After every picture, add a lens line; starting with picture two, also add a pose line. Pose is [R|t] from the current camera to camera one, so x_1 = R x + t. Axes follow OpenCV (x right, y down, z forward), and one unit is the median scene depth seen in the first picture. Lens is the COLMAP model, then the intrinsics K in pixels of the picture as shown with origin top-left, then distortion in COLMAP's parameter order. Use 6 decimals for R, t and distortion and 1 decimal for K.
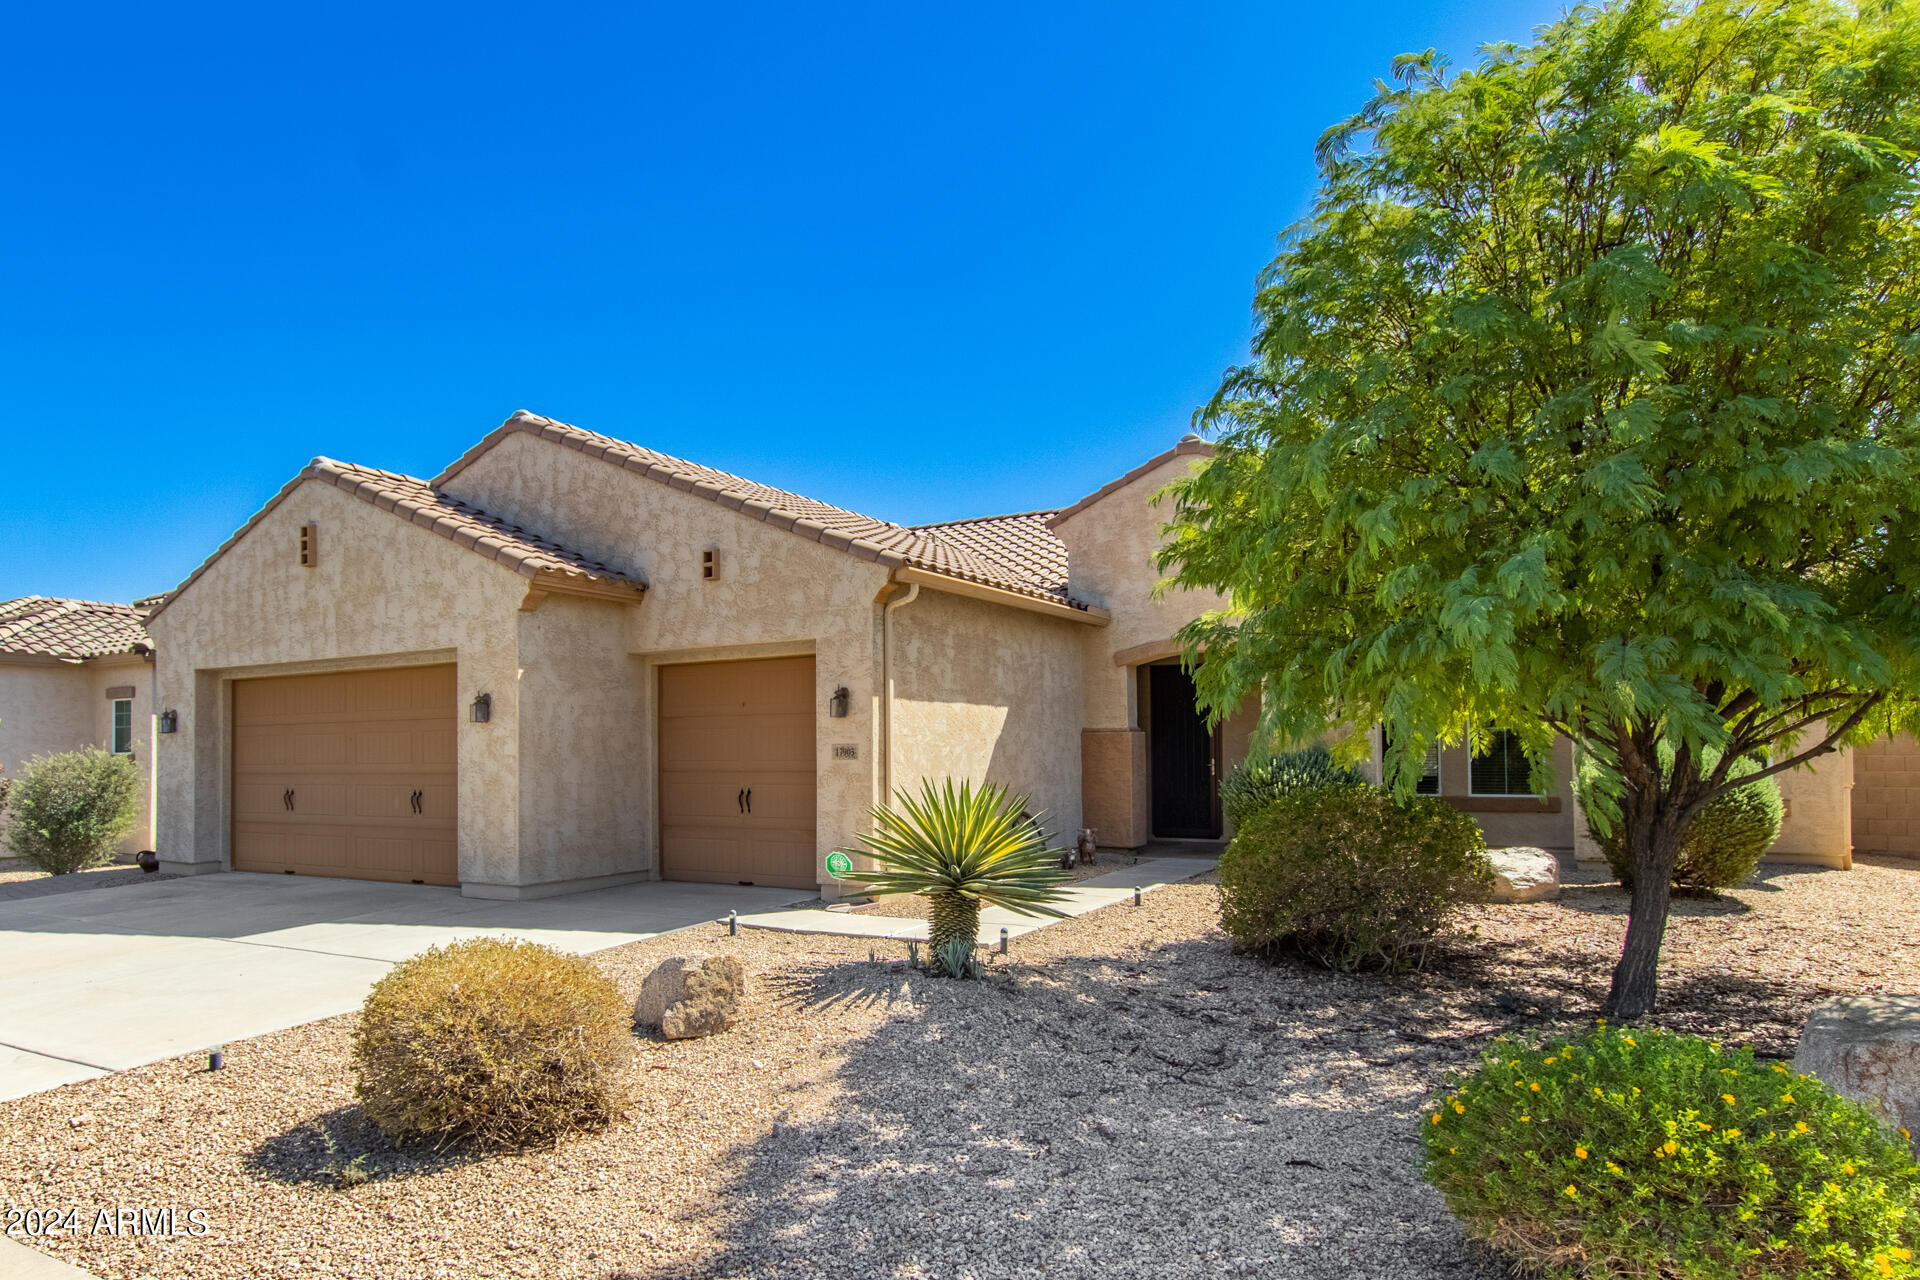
lens RADIAL K [[1121.1, 0, 957.0], [0, 1121.1, 734.8], [0, 0, 1]] dist [-0.001982, -0.000479]
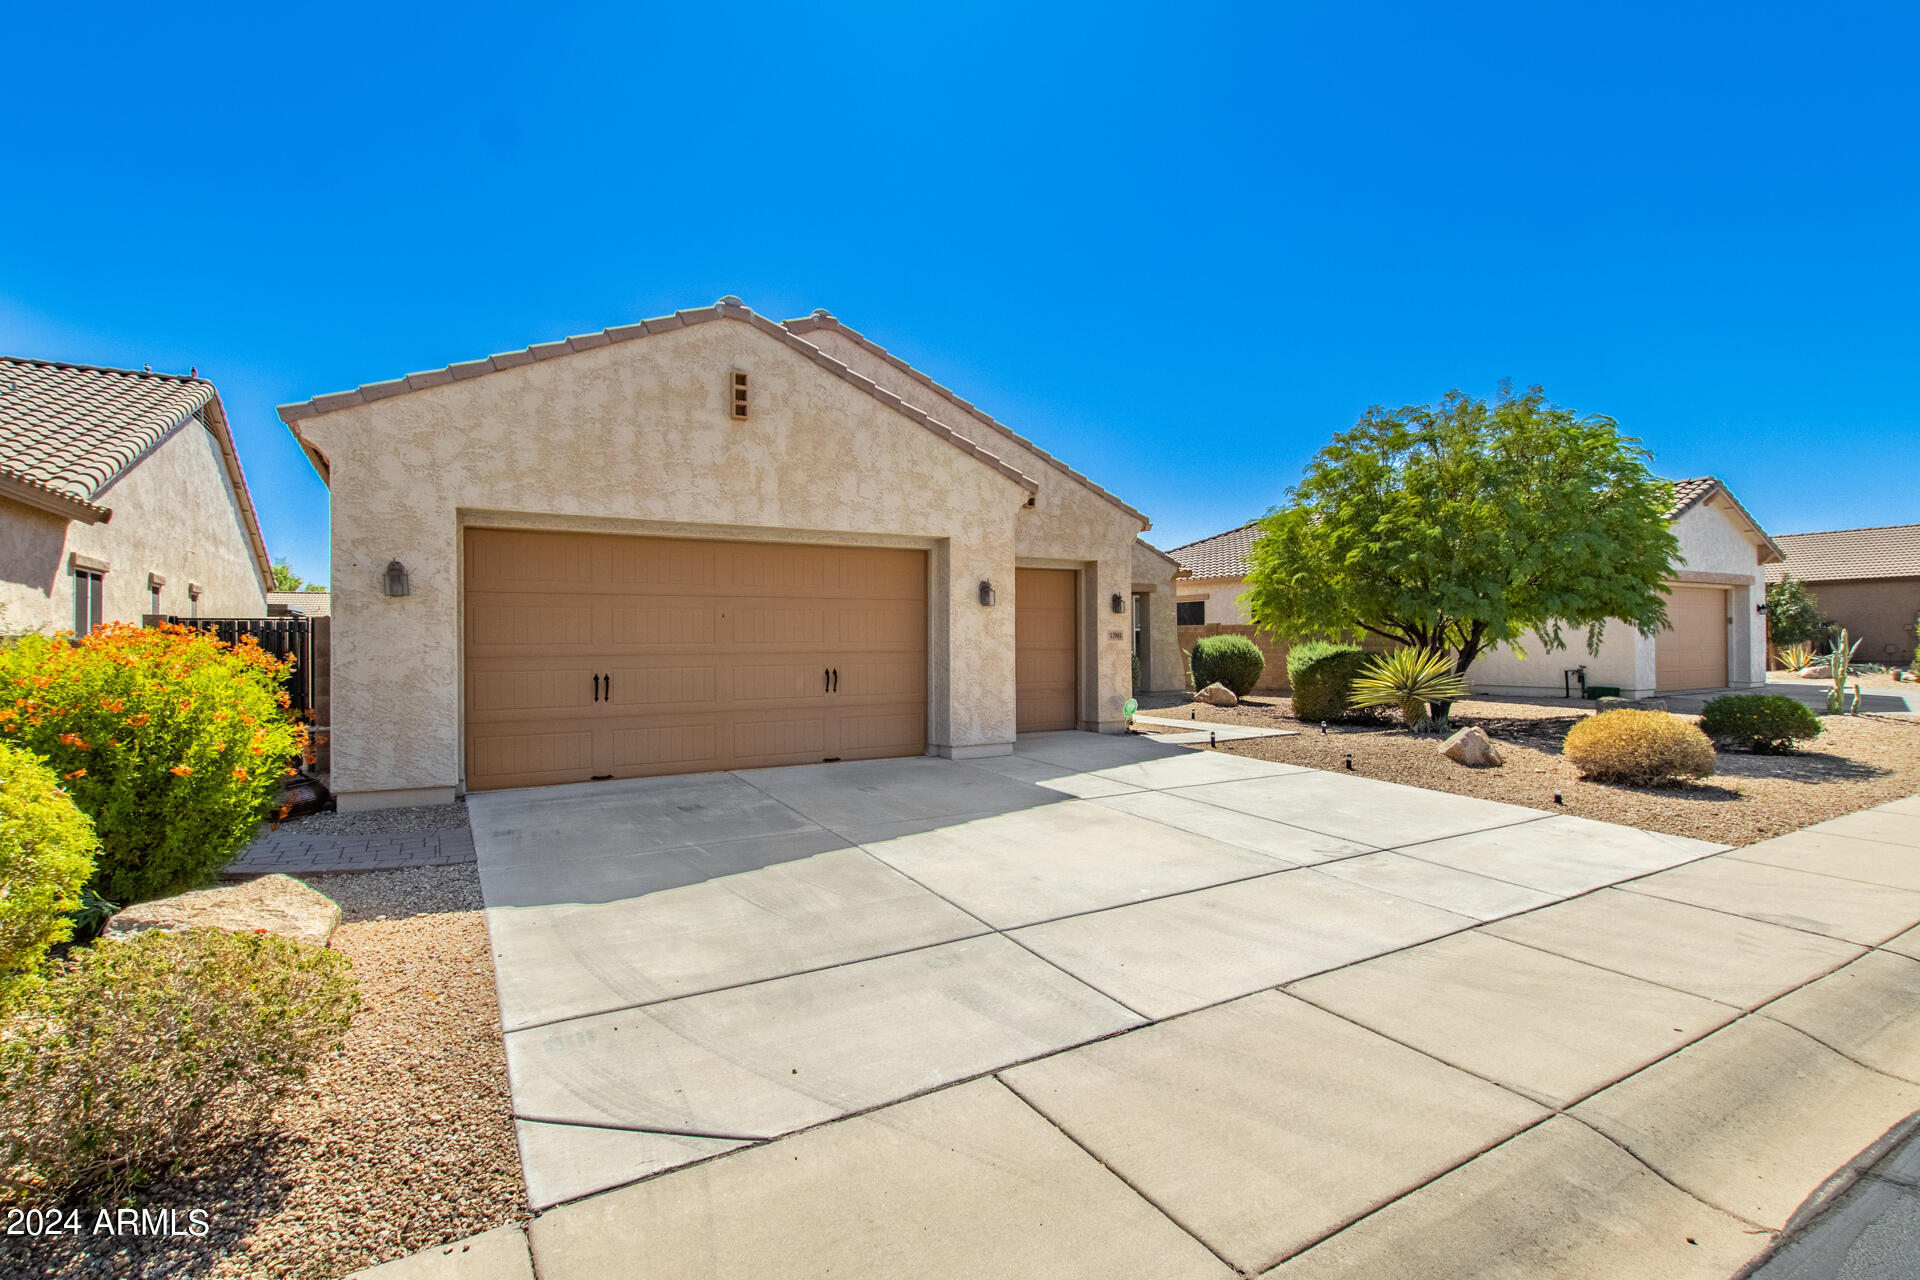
lens RADIAL K [[827.7, 0, 960.0], [0, 827.7, 640.0], [0, 0, 1]] dist [0.001114, 0.000026]
pose [[0.534519, 0.010654, 0.845089, -1.092988], [-0.010053, 0.999930, -0.006248, 0.028170], [-0.845096, -0.005156, 0.534589, 0.529182]]
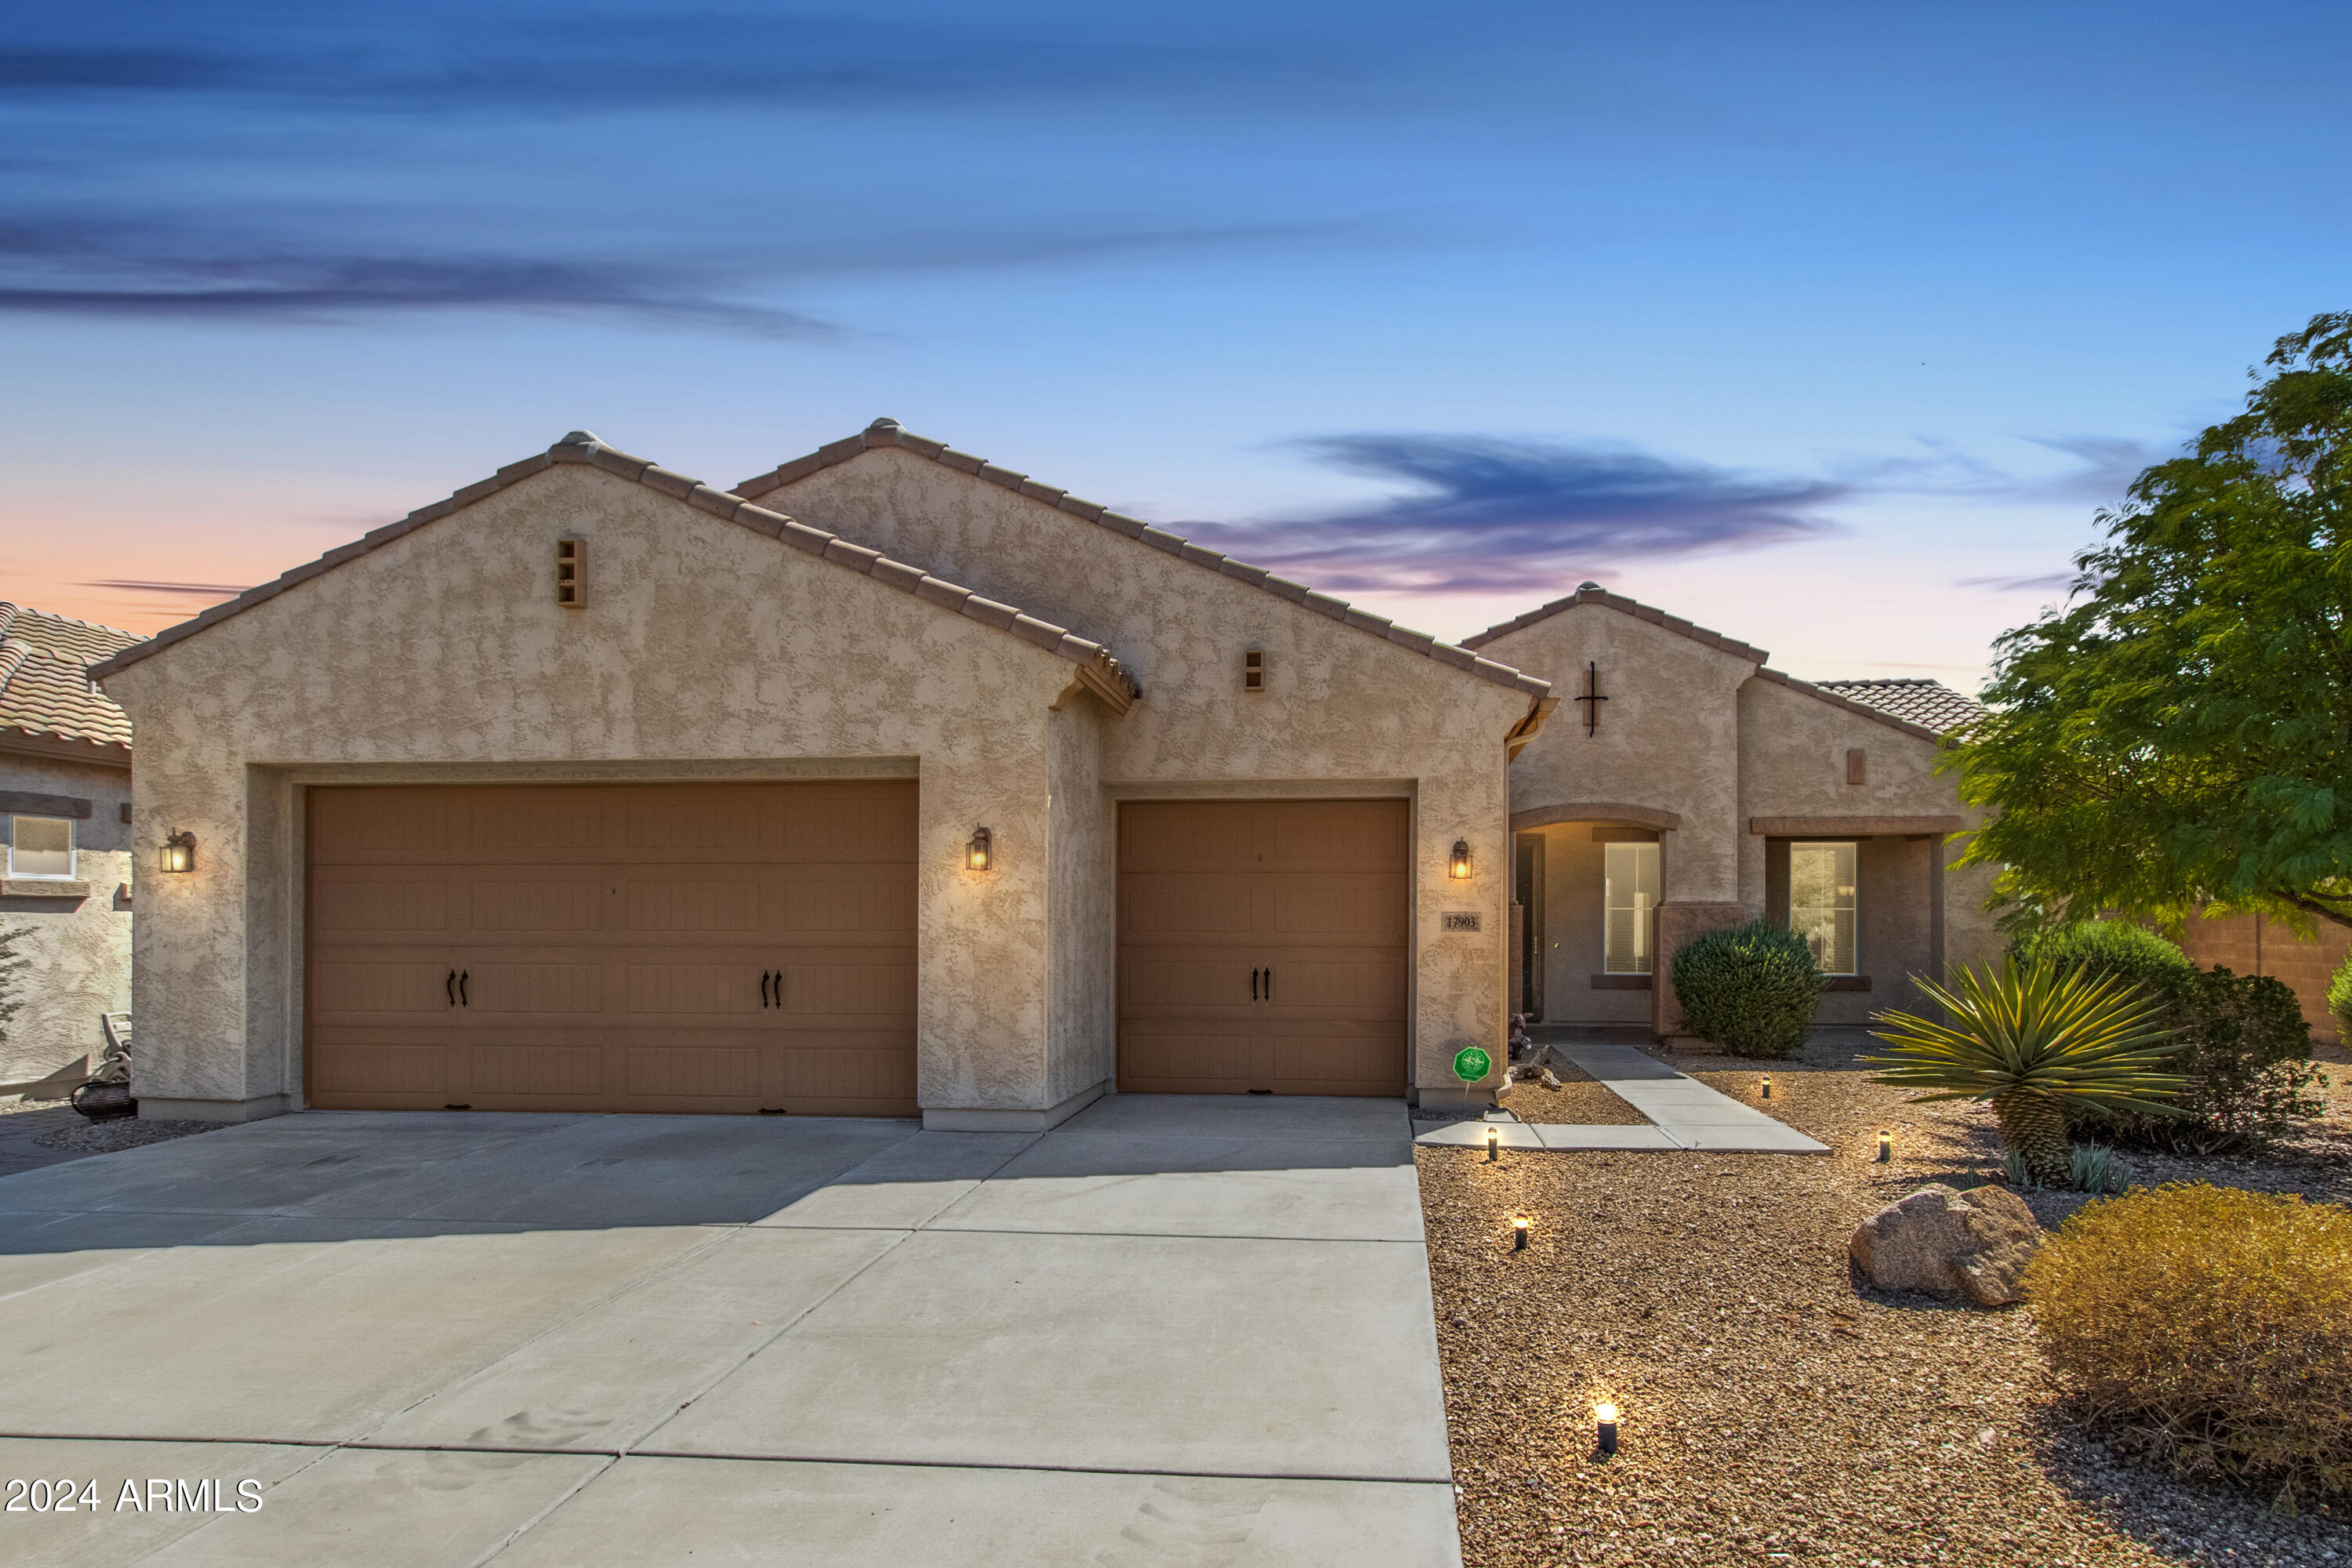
lens RADIAL K [[1206.4, 0, 1178.1], [0, 1206.4, 930.9], [0, 0, 1]] dist [0.001623, -0.001152]
pose [[0.909402, 0.011884, 0.415748, -0.579365], [-0.017814, 0.999787, 0.010387, 0.014768], [-0.415536, -0.016852, 0.909421, 0.273468]]
